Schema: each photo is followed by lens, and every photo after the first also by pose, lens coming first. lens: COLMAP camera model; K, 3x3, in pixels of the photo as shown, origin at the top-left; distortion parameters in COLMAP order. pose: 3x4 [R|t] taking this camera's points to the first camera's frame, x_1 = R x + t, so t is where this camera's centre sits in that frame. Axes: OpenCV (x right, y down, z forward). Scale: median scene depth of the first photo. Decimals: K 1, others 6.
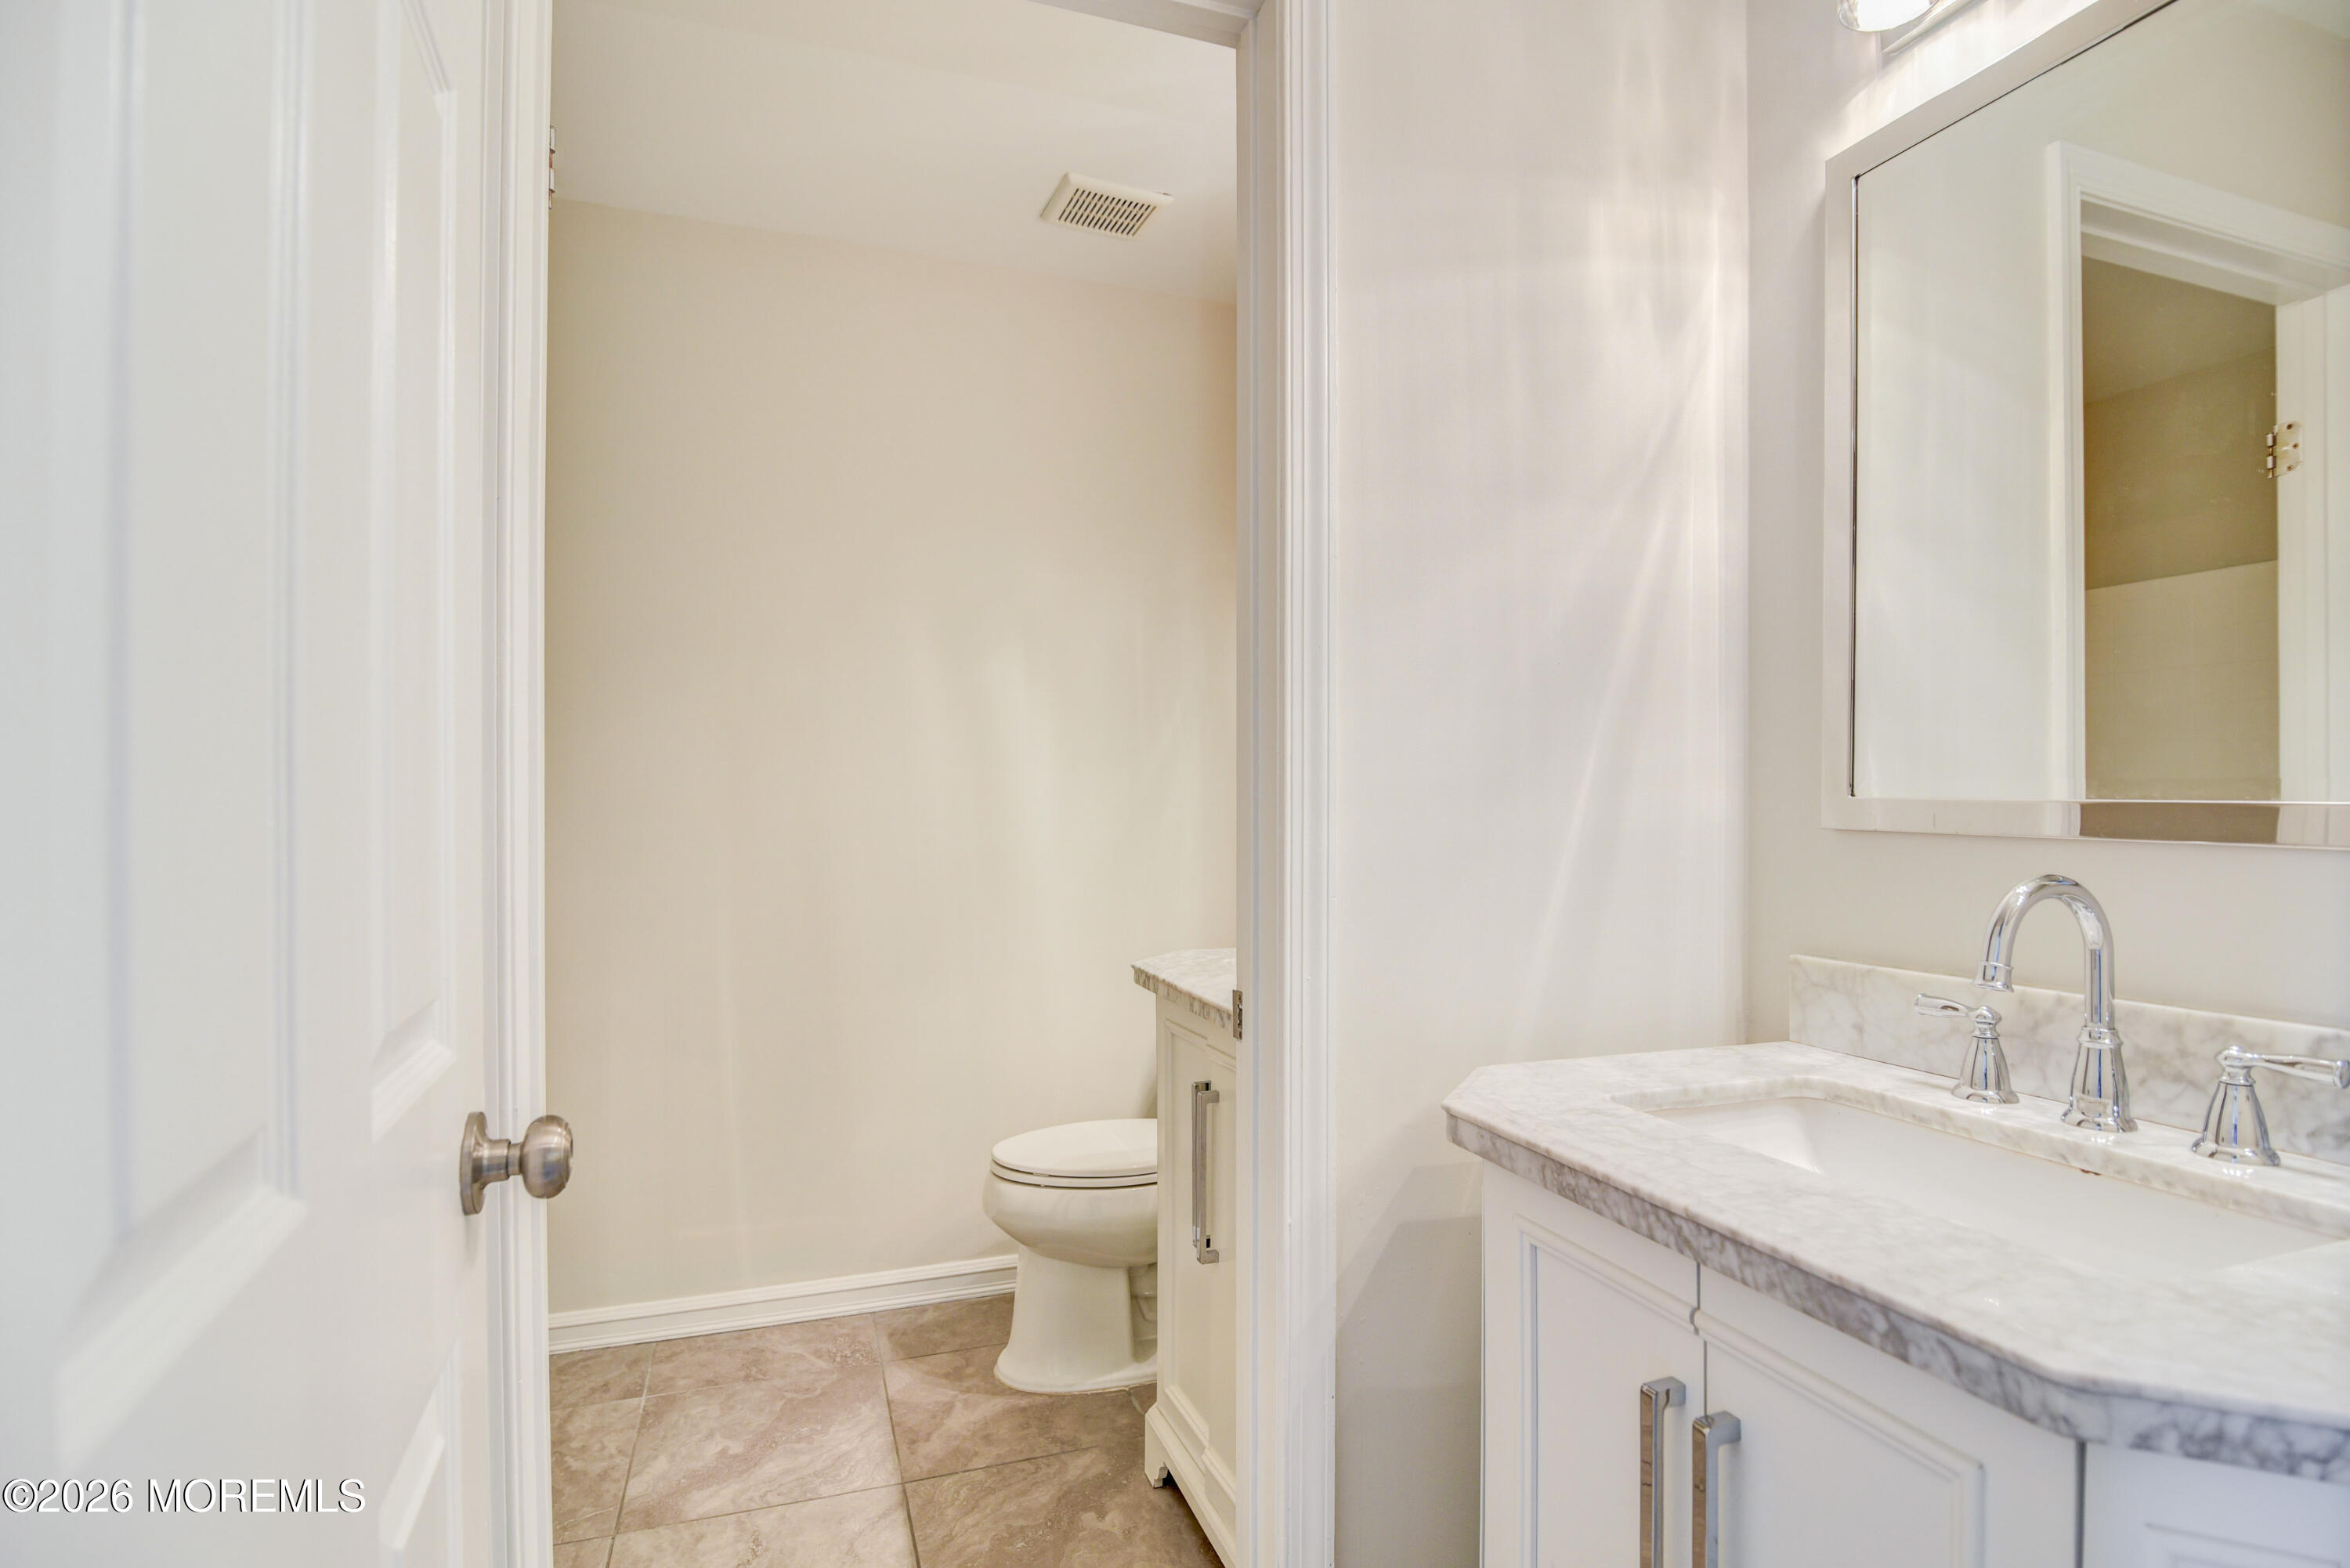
lens RADIAL K [[1156.0, 0, 1175.0], [0, 1156.0, 784.0], [0, 0, 1]] dist [-0.018742, 0.000371]
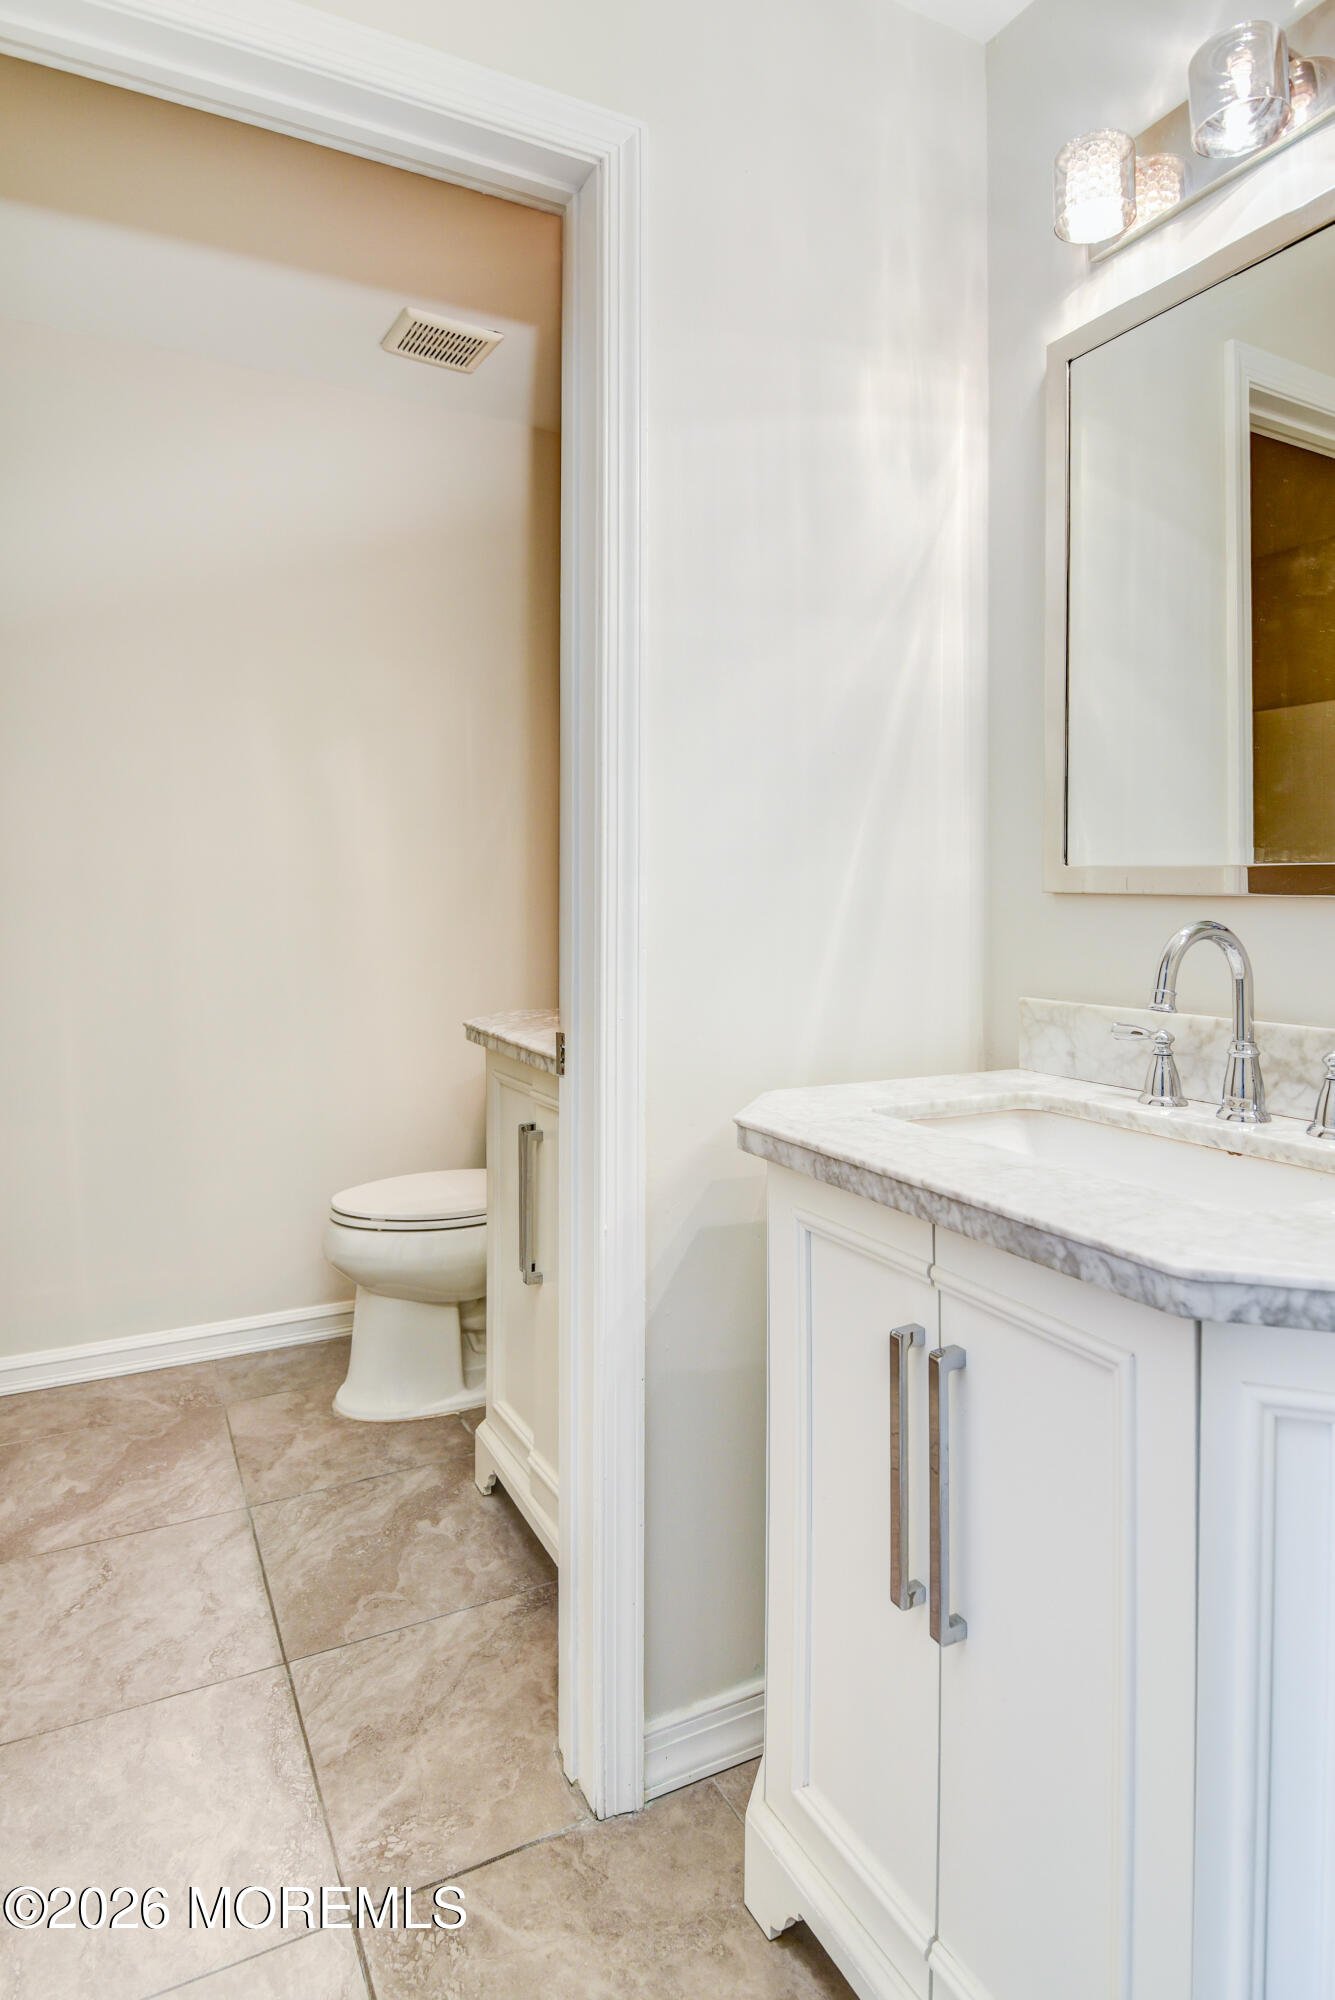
lens RADIAL K [[1541.8, 0, 667.5], [0, 1541.8, 1000.0], [0, 0, 1]] dist [-0.029221, -0.000133]
pose [[0.990680, 0.003007, 0.136177, -0.049433], [-0.001004, 0.999890, -0.014778, 0.171831], [-0.136207, 0.014503, 0.990574, -0.536615]]
